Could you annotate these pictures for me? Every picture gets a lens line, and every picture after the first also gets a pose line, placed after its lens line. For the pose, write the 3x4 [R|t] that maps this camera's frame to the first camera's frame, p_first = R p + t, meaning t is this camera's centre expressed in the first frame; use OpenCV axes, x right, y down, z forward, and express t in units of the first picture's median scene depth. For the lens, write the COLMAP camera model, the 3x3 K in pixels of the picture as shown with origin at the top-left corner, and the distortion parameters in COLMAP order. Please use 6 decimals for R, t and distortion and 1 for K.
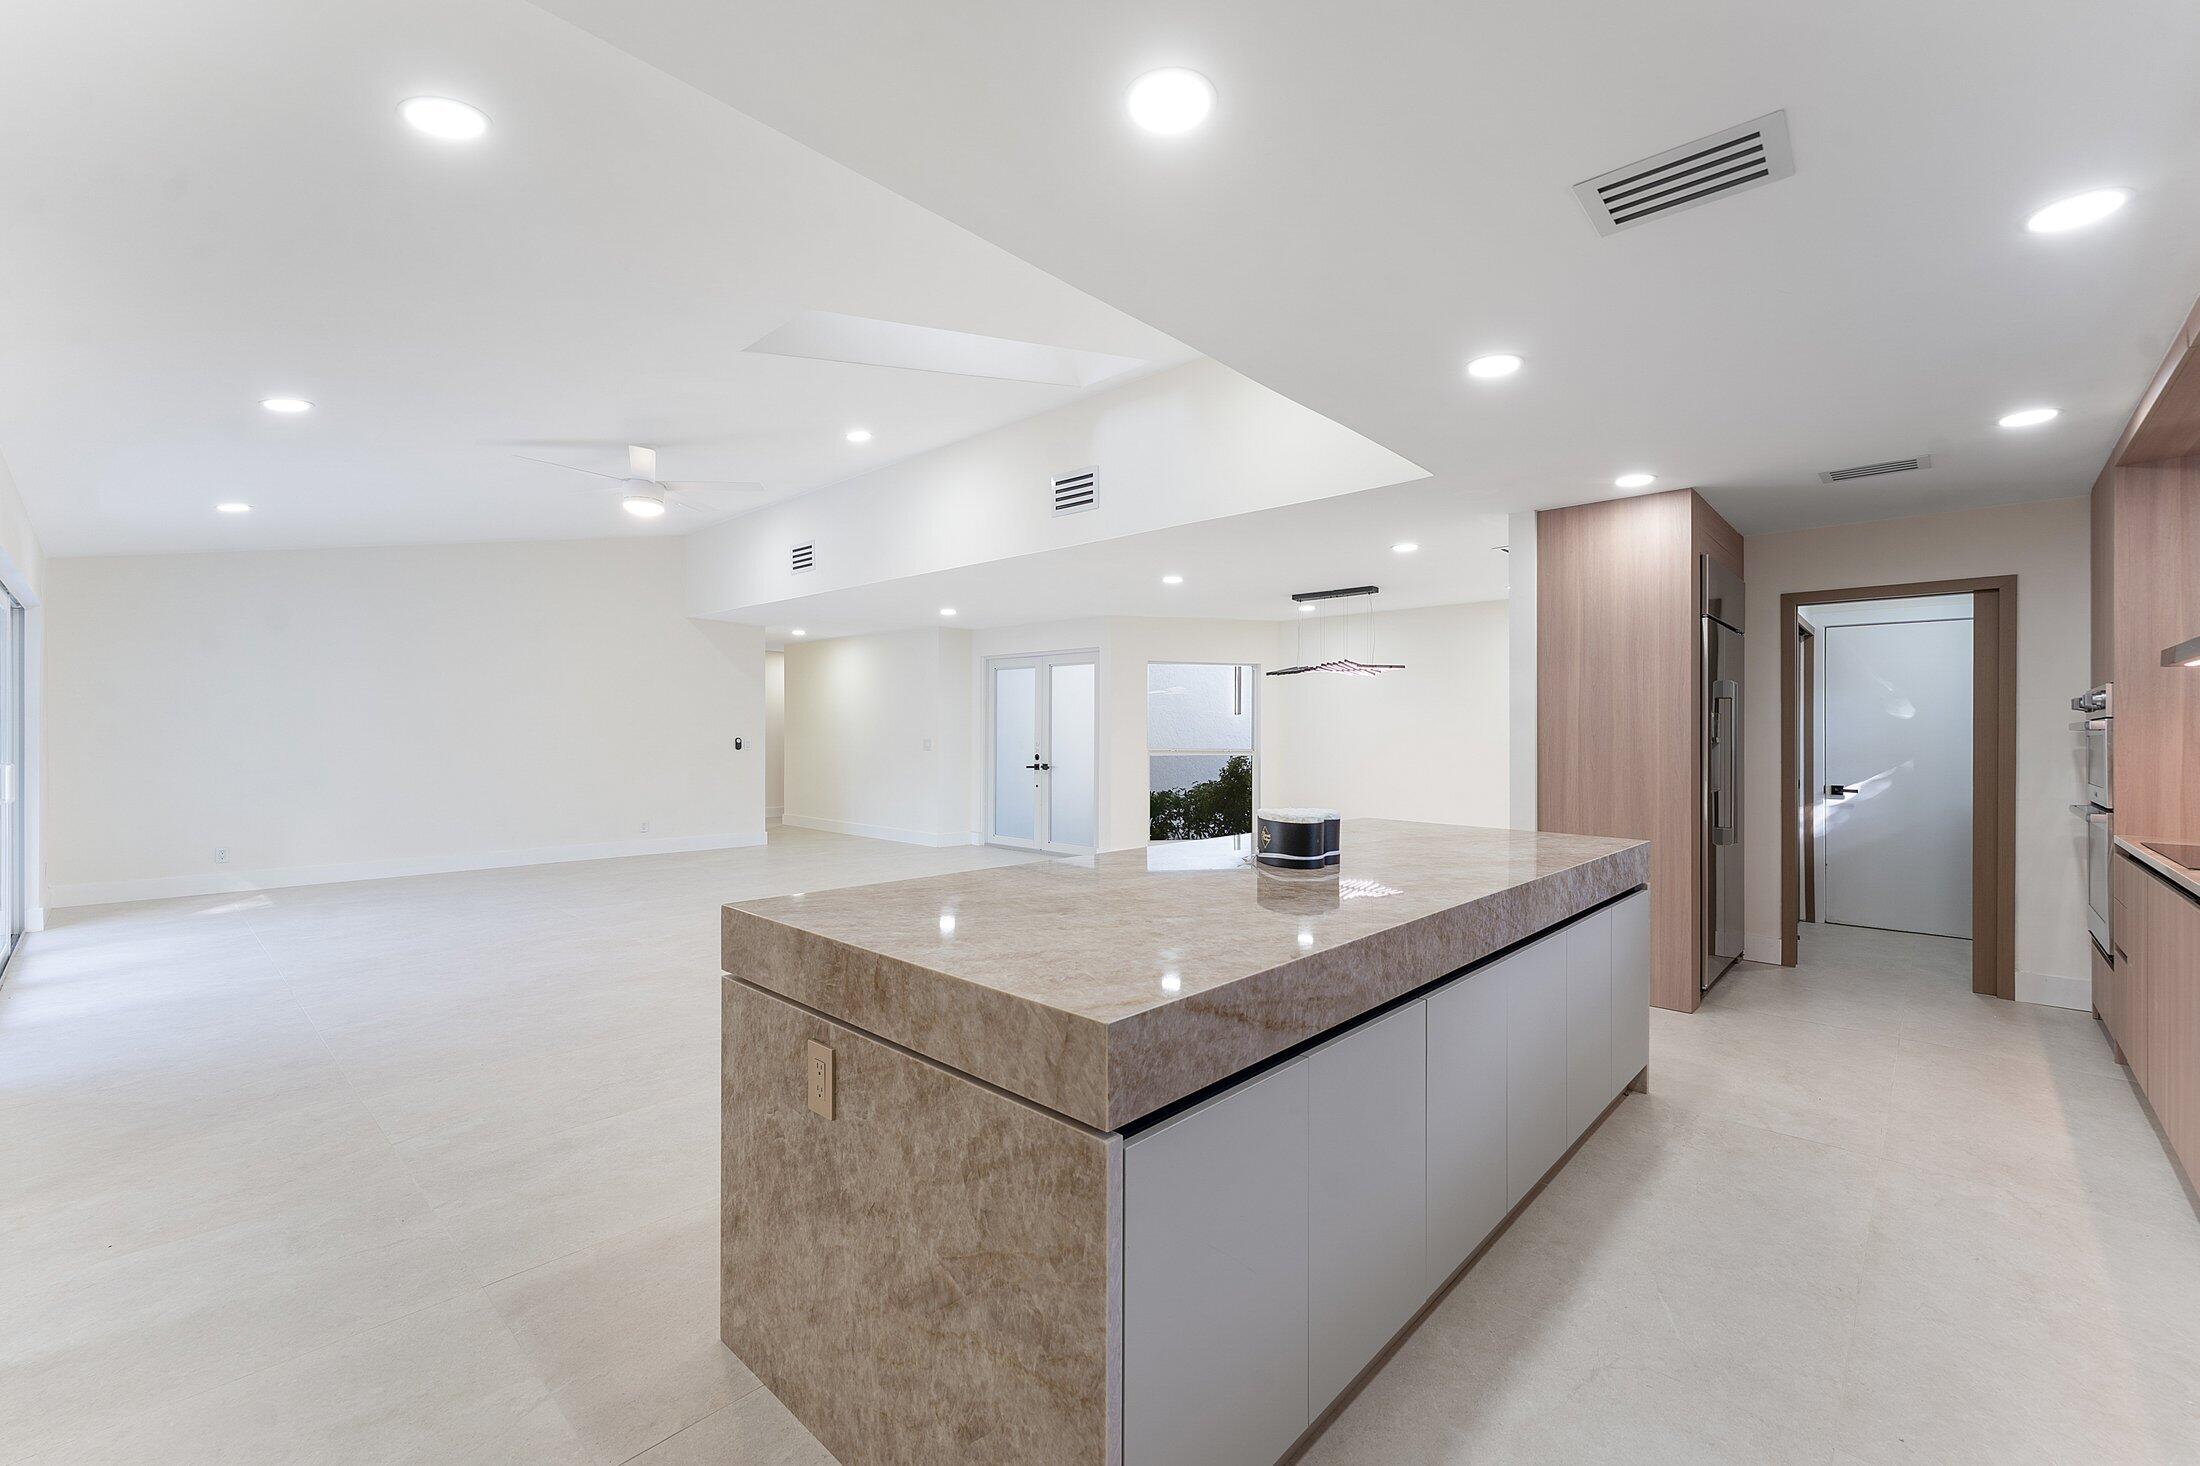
lens RADIAL K [[891.2, 0, 1100.0], [0, 891.2, 733.0], [0, 0, 1]] dist [0.005542, 0.000159]
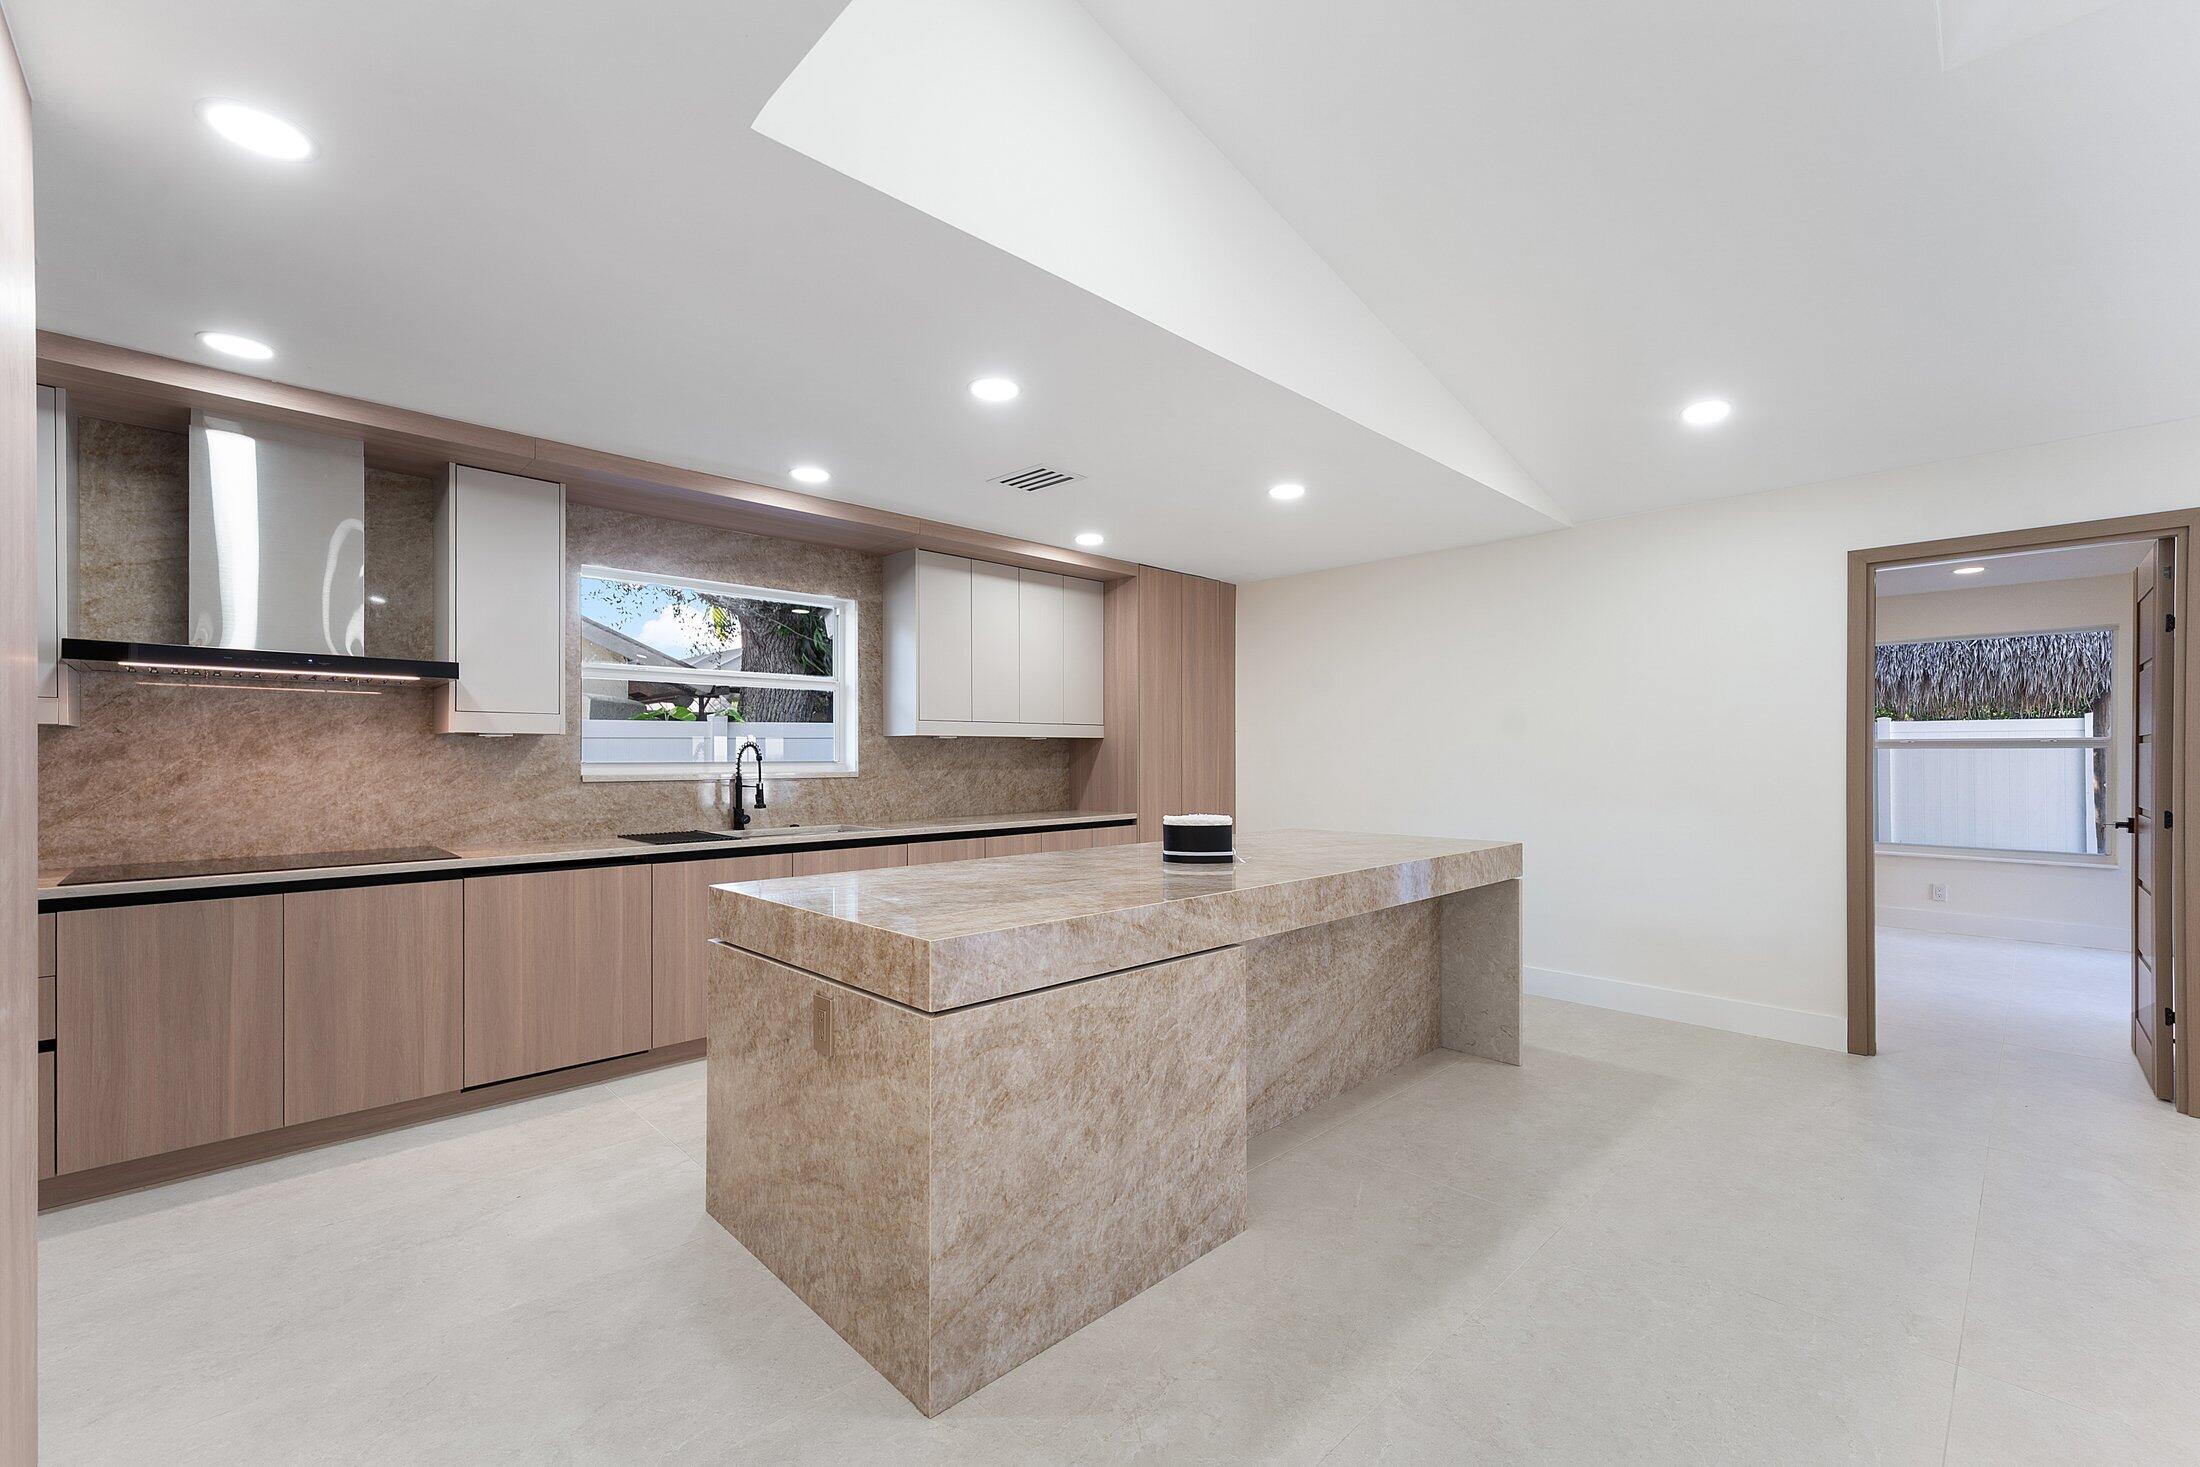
lens RADIAL K [[917.6, 0, 1084.5], [0, 917.6, 754.0], [0, 0, 1]] dist [0.010365, -0.000097]
pose [[-0.998550, -0.008300, 0.053190, 0.225842], [-0.008395, 0.999964, -0.001548, 0.004421], [-0.053175, -0.001993, -0.998583, 1.613968]]
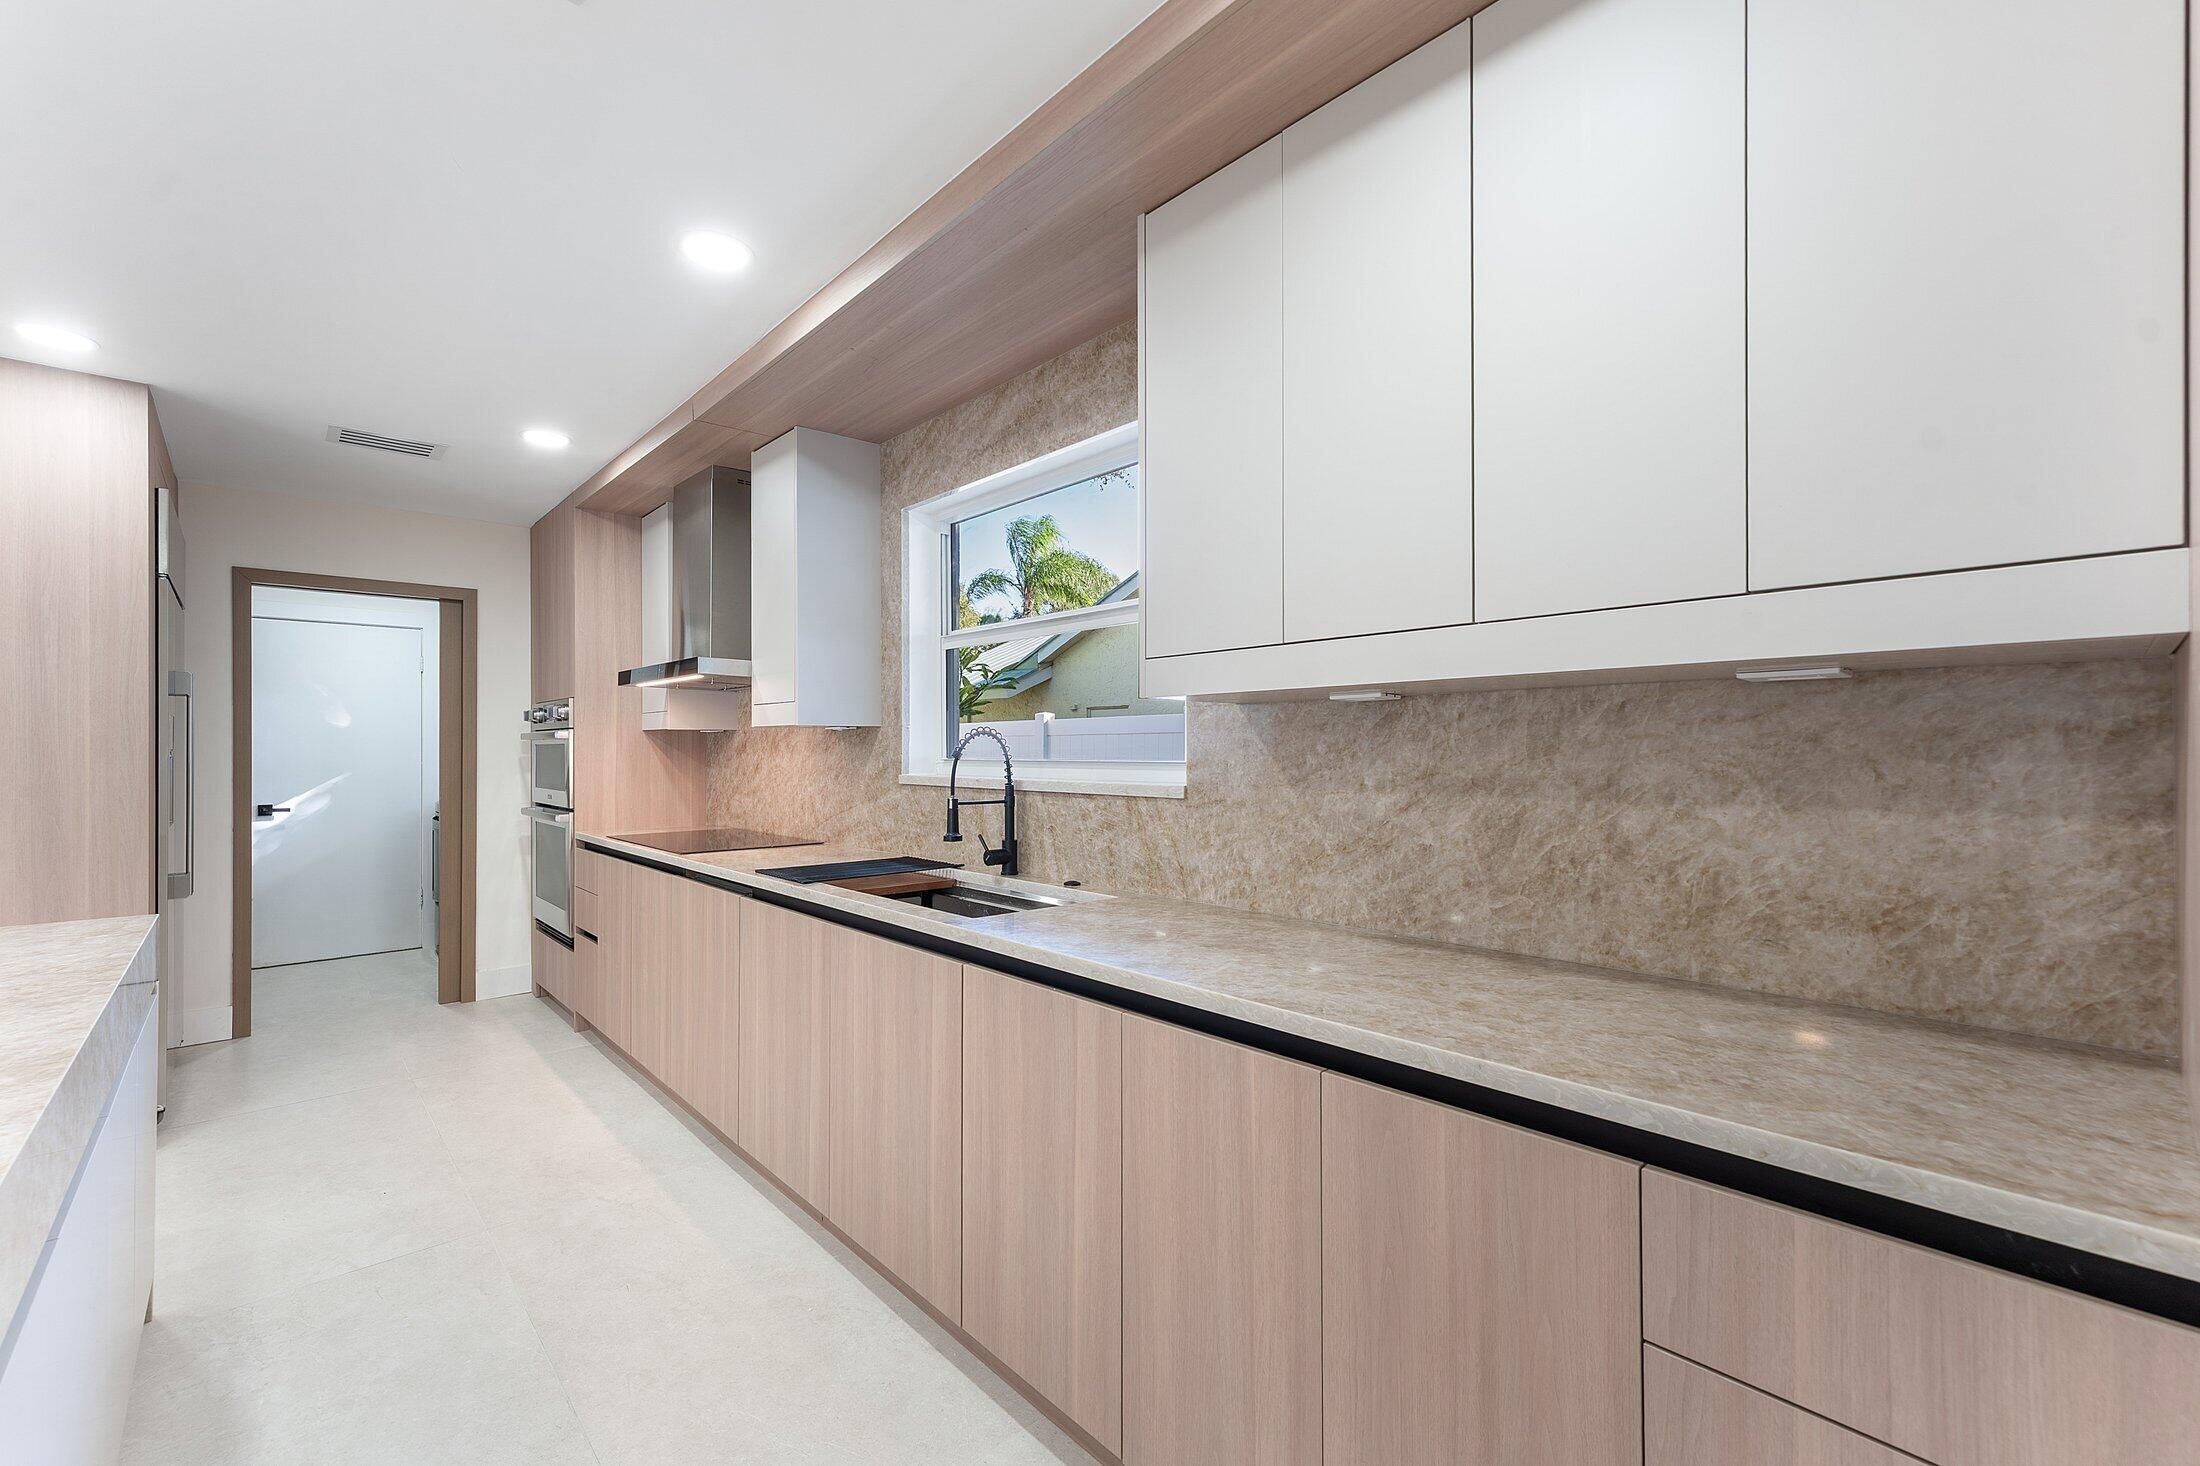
lens RADIAL K [[924.9, 0, 1083.9], [0, 924.9, 738.6], [0, 0, 1]] dist [0.001552, -0.000101]
pose [[0.085101, 0.001037, 0.996372, 0.017610], [0.004352, 0.999990, -0.001412, 0.000381], [-0.996363, 0.004457, 0.085096, 0.261304]]
